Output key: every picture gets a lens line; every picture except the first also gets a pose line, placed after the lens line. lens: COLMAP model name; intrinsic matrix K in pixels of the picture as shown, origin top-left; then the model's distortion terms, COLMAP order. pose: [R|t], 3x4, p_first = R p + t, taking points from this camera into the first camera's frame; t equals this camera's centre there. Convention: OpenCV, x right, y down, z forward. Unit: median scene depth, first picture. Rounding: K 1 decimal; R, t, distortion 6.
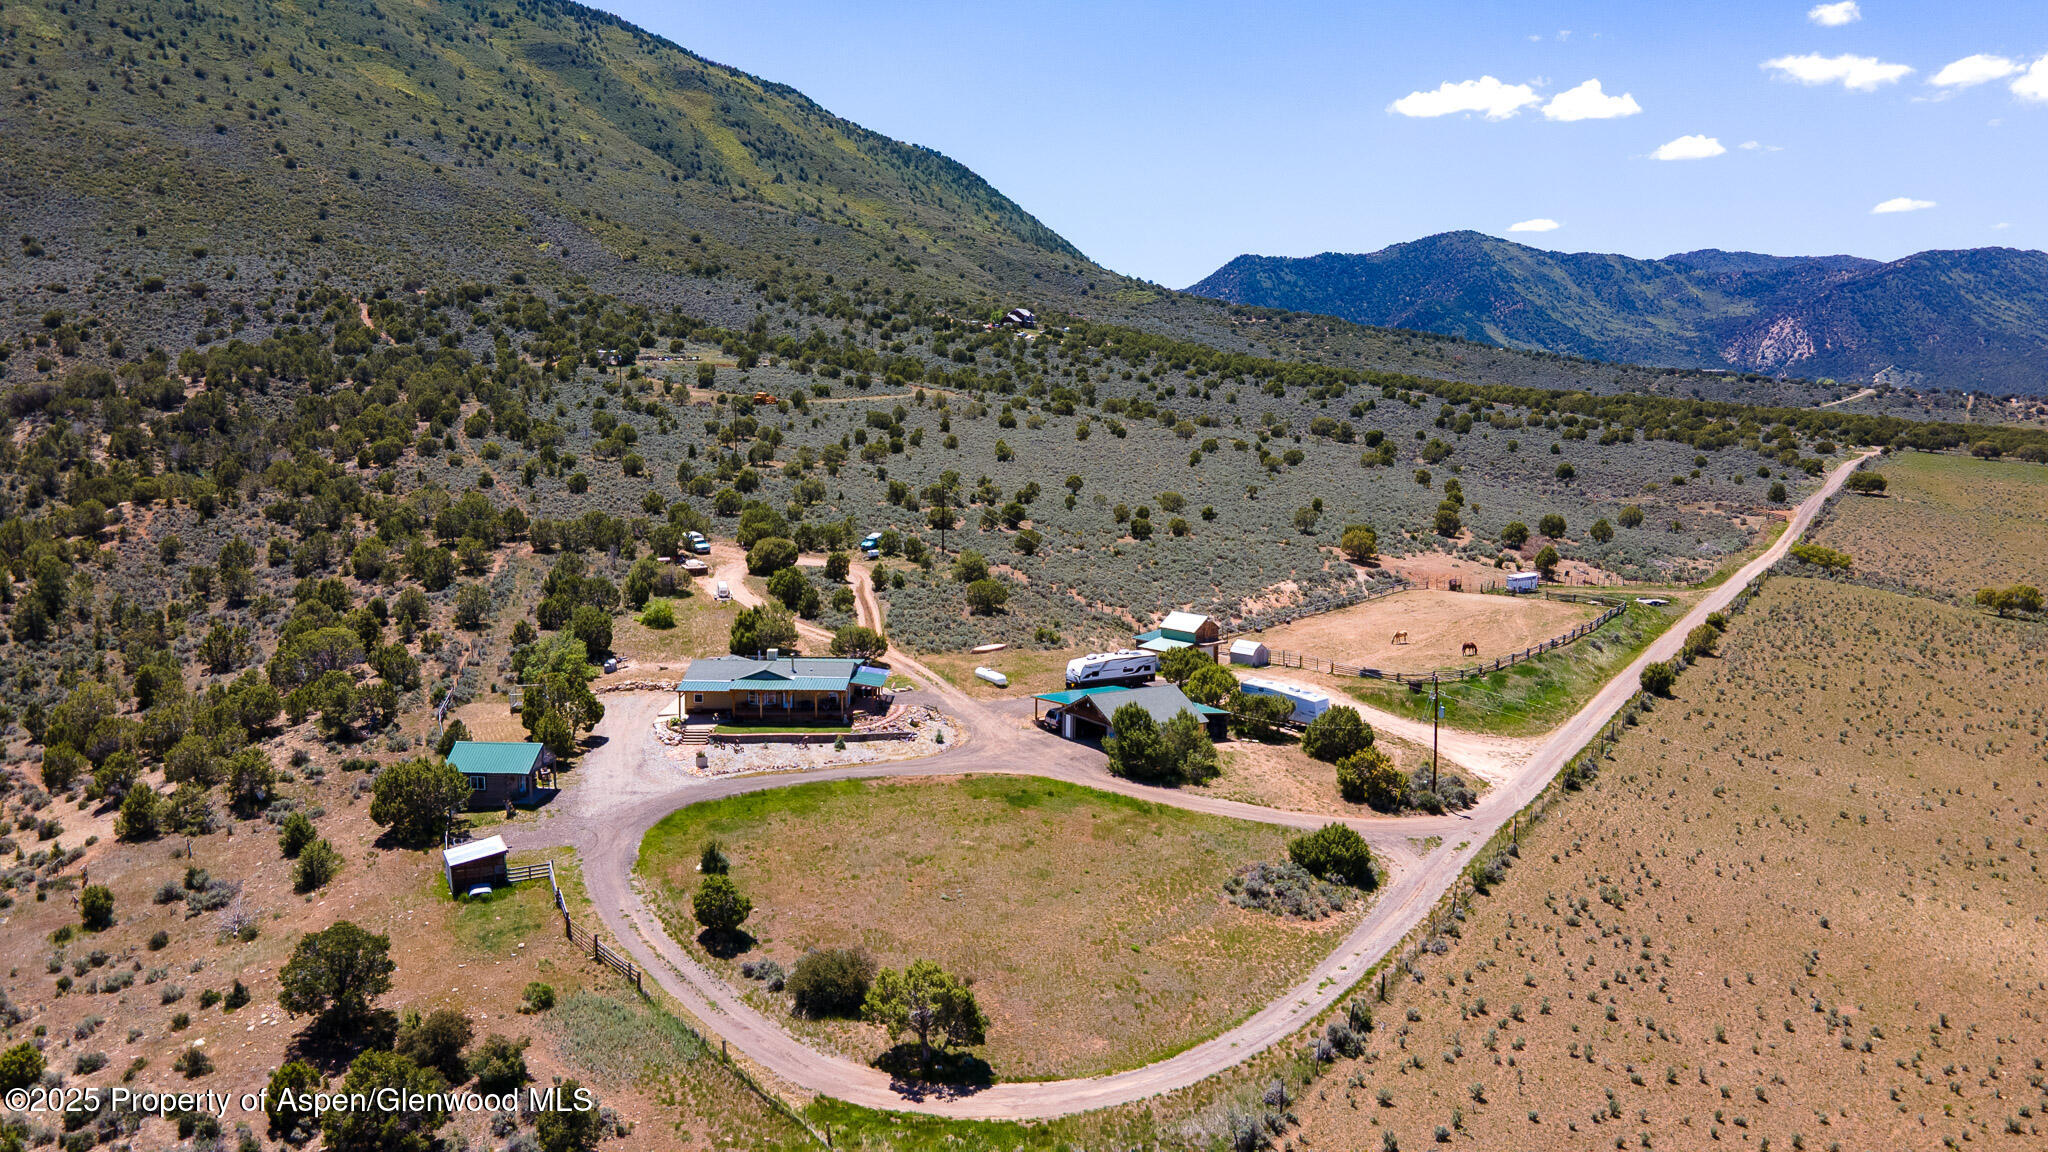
lens RADIAL K [[1493.6, 0, 1020.1], [0, 1493.6, 571.7], [0, 0, 1]] dist [0.019018, 0.046093]
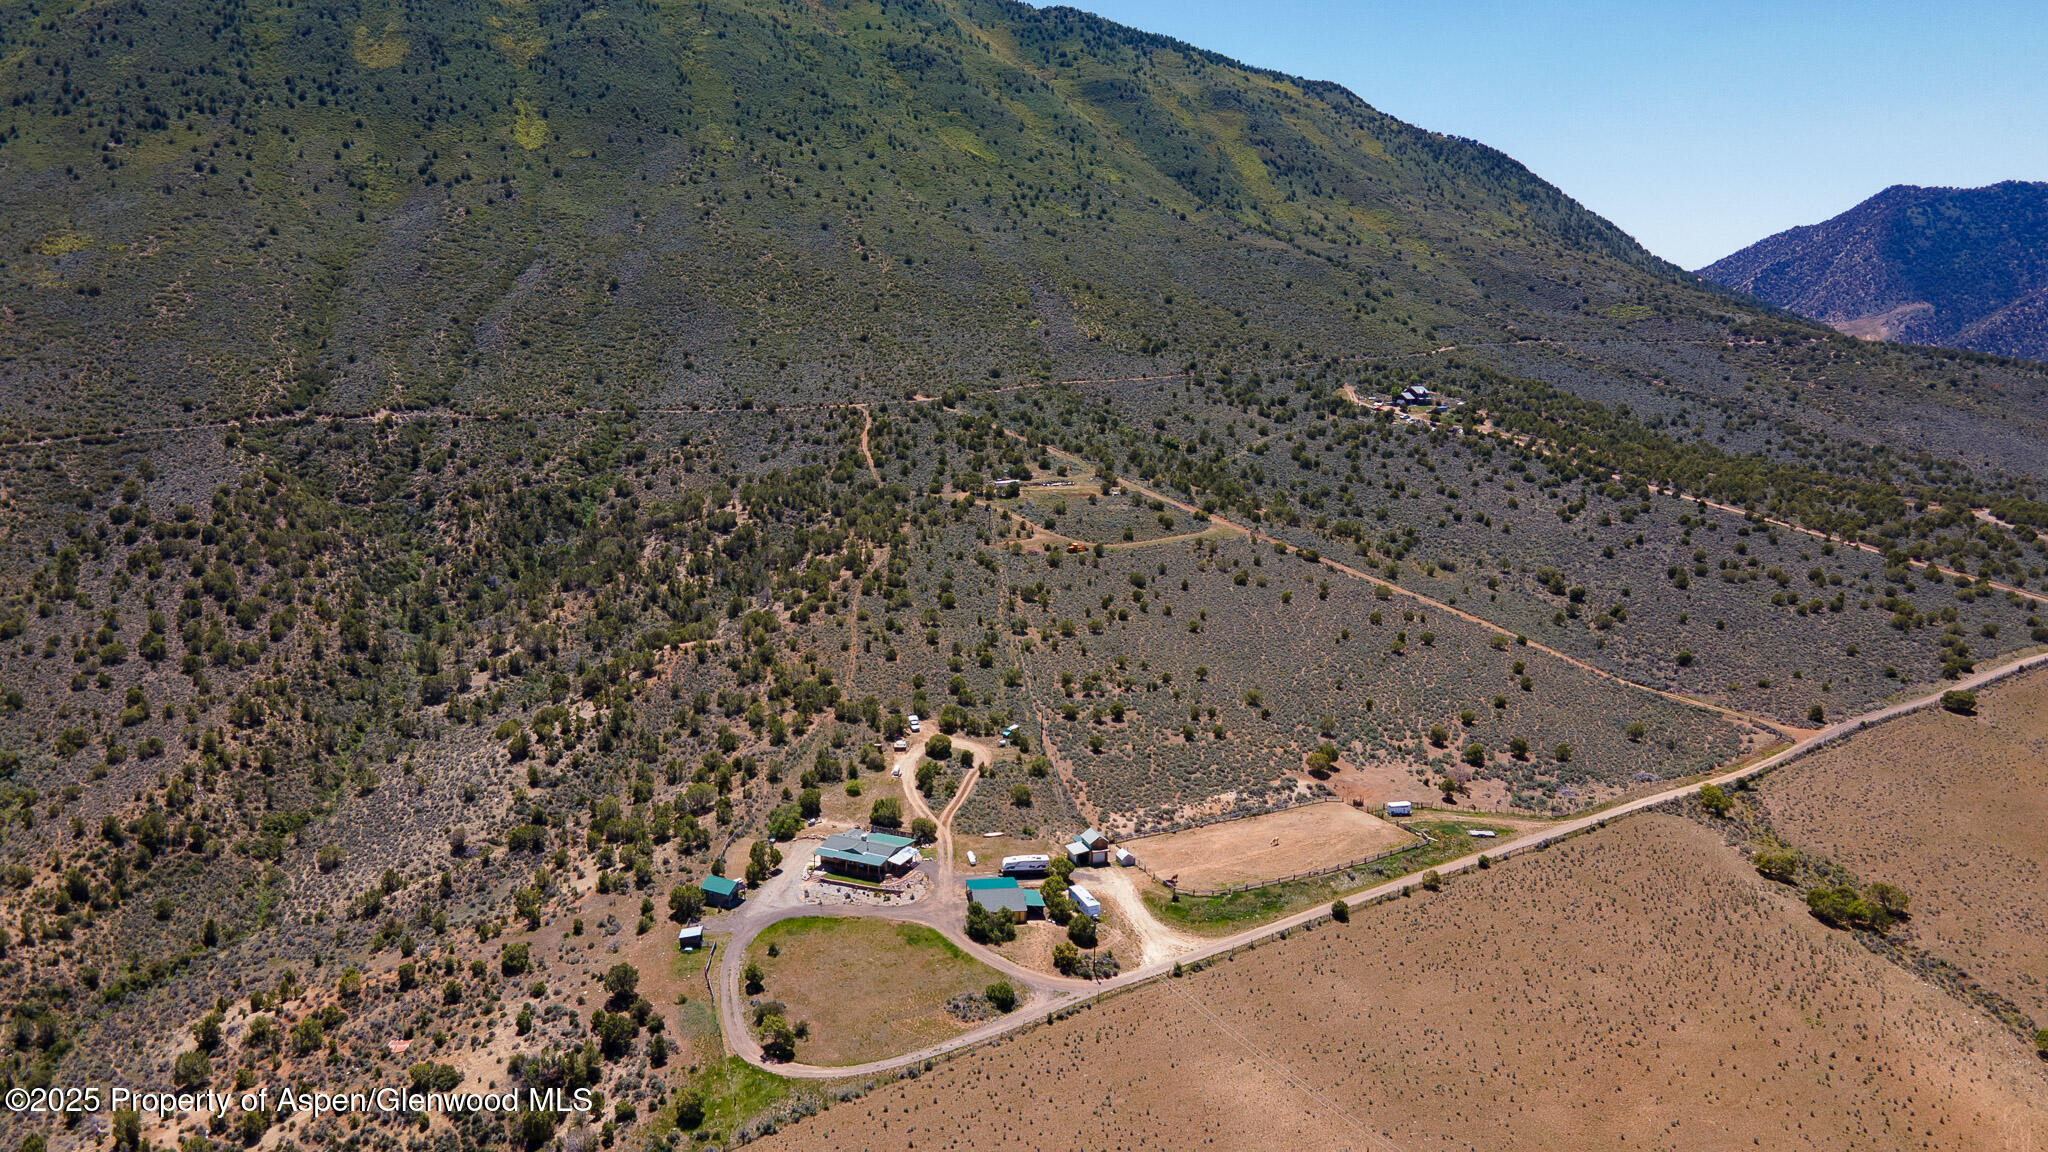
lens RADIAL K [[1493.6, 0, 1022.0], [0, 1493.6, 581.3], [0, 0, 1]] dist [0.019018, 0.046093]
pose [[0.921501, 0.087076, -0.378488, 0.327756], [-0.060846, 0.994876, 0.080744, -0.198455], [0.383580, -0.051377, 0.922077, -0.344014]]
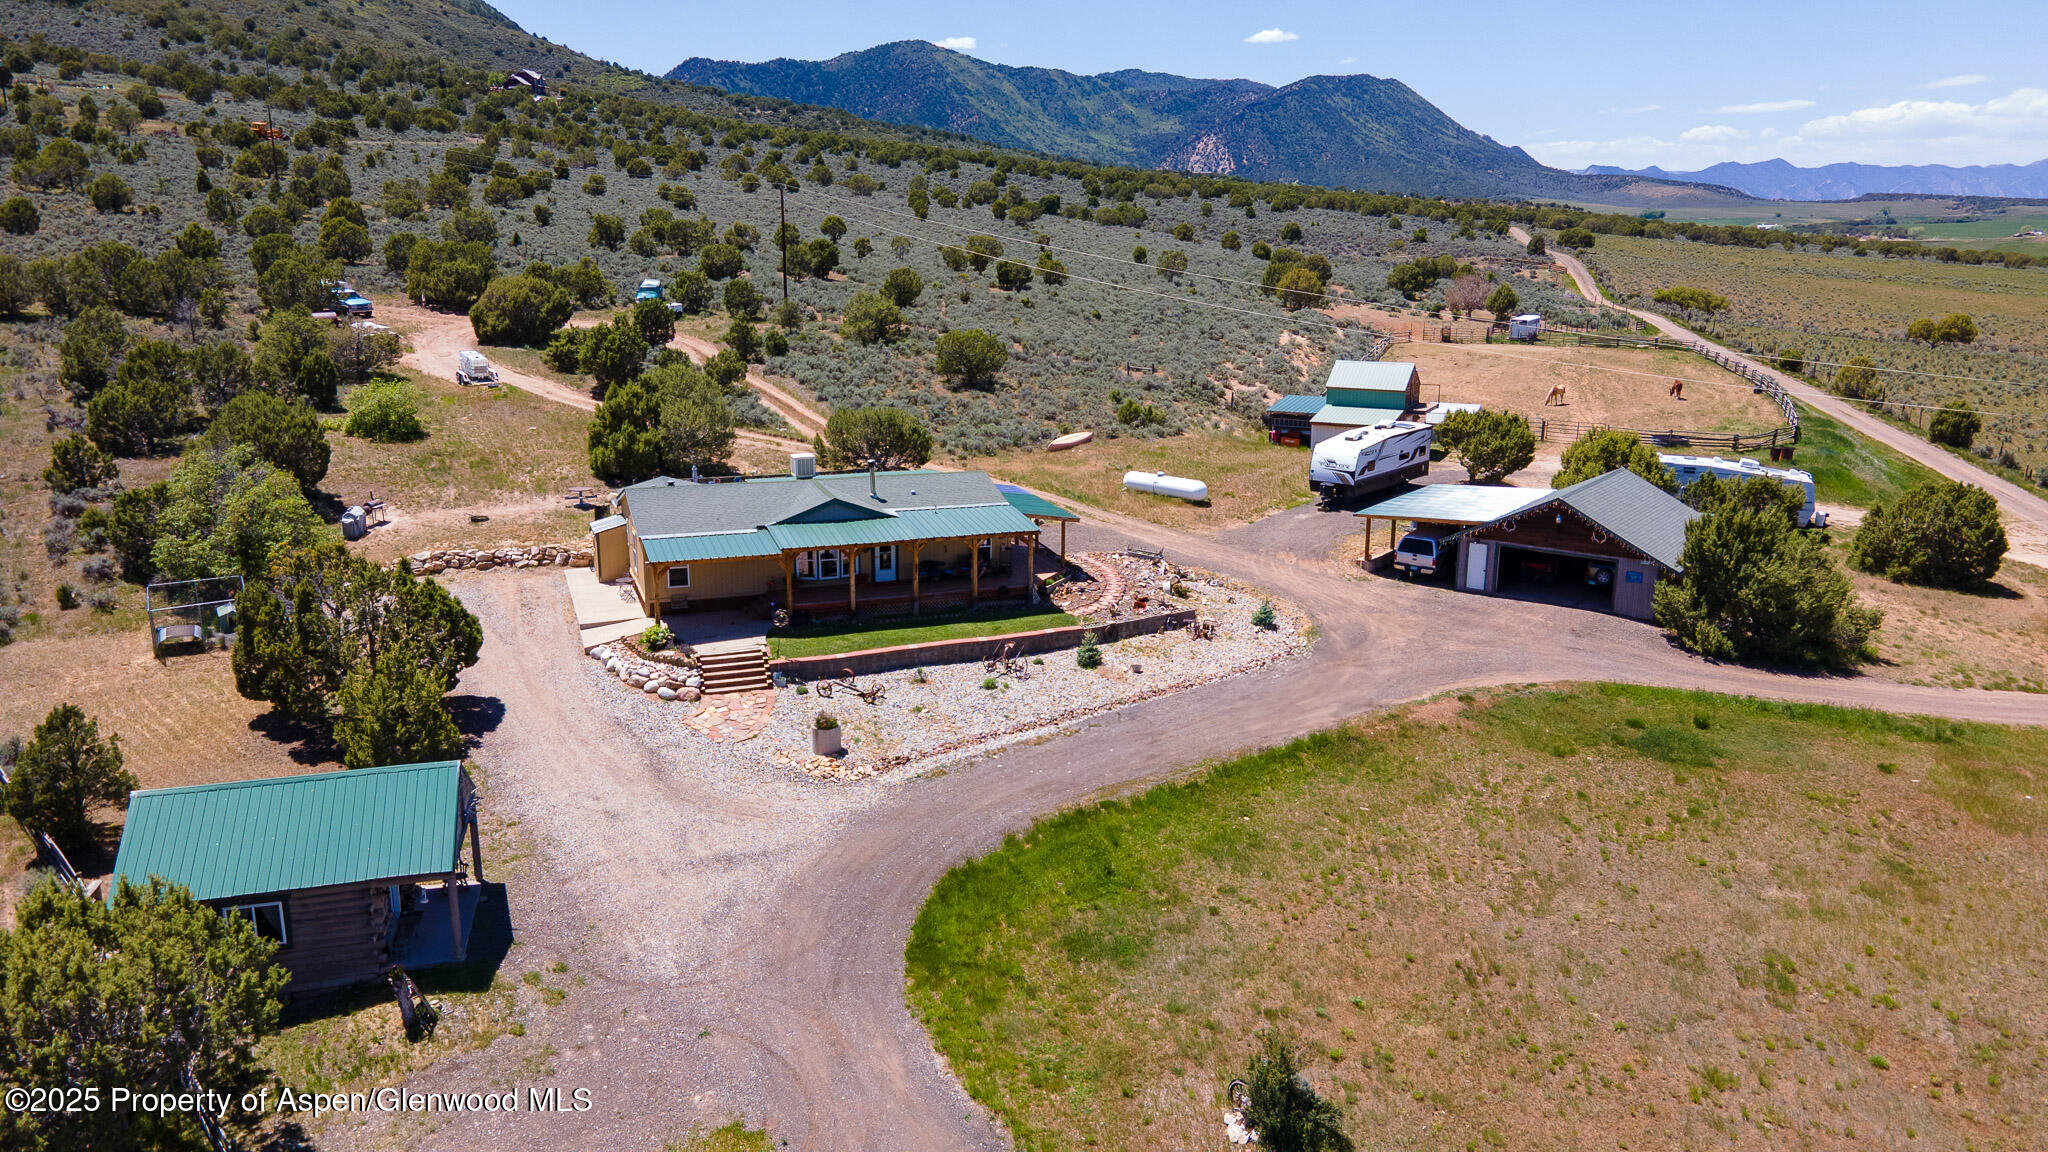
lens RADIAL K [[1493.6, 0, 1016.6], [0, 1493.6, 571.4], [0, 0, 1]] dist [0.019018, 0.046093]
pose [[0.935476, -0.088655, 0.342090, -0.105541], [0.048922, 0.991189, 0.123090, 0.014082], [-0.349988, -0.098412, 0.931570, 0.225777]]
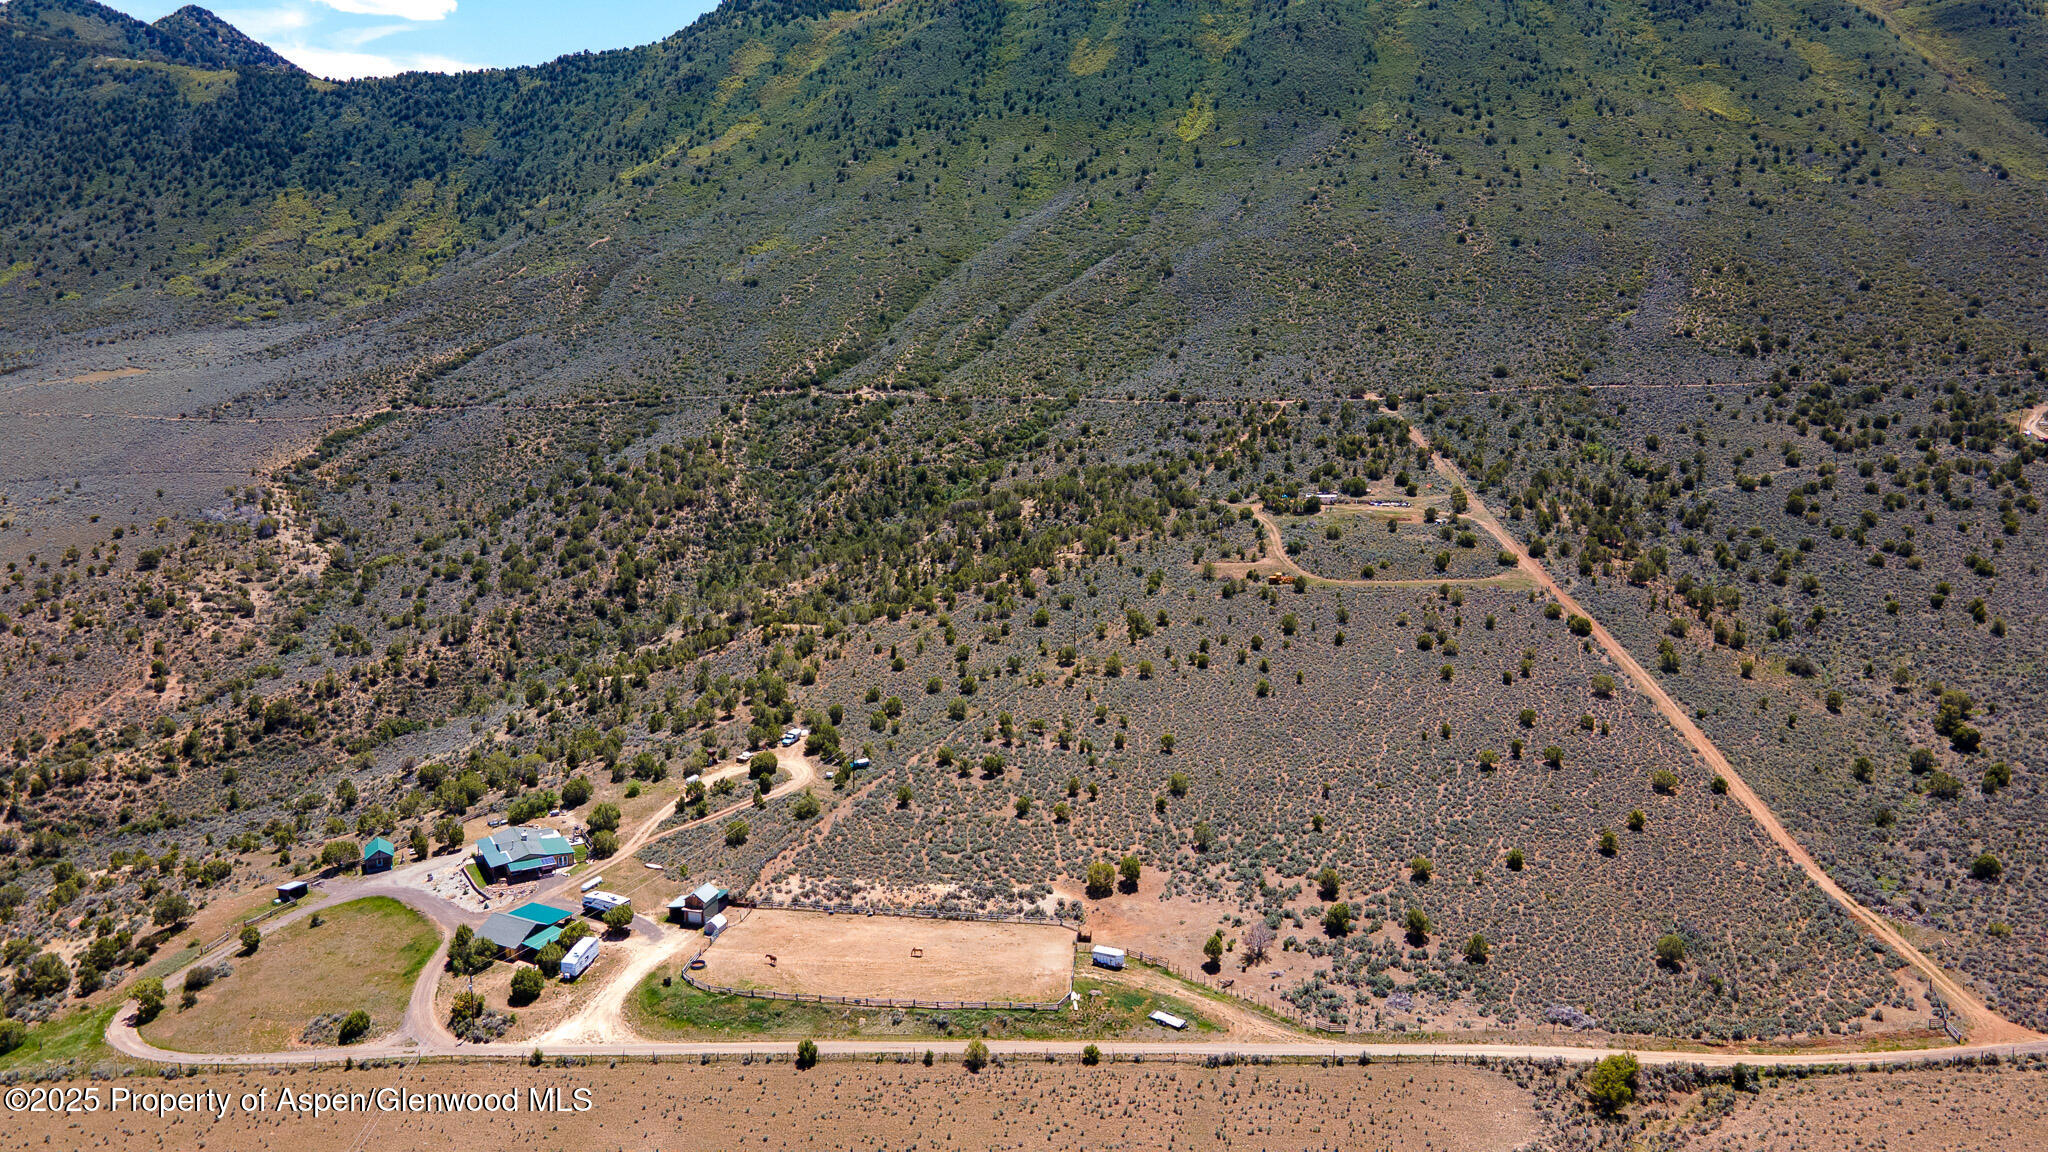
lens RADIAL K [[1493.6, 0, 1027.4], [0, 1493.6, 593.9], [0, 0, 1]] dist [0.019018, 0.046093]
pose [[0.513965, 0.184626, -0.837707, 0.733560], [-0.114395, 0.982593, 0.146373, -0.258359], [0.850149, 0.020599, 0.526139, 0.204284]]
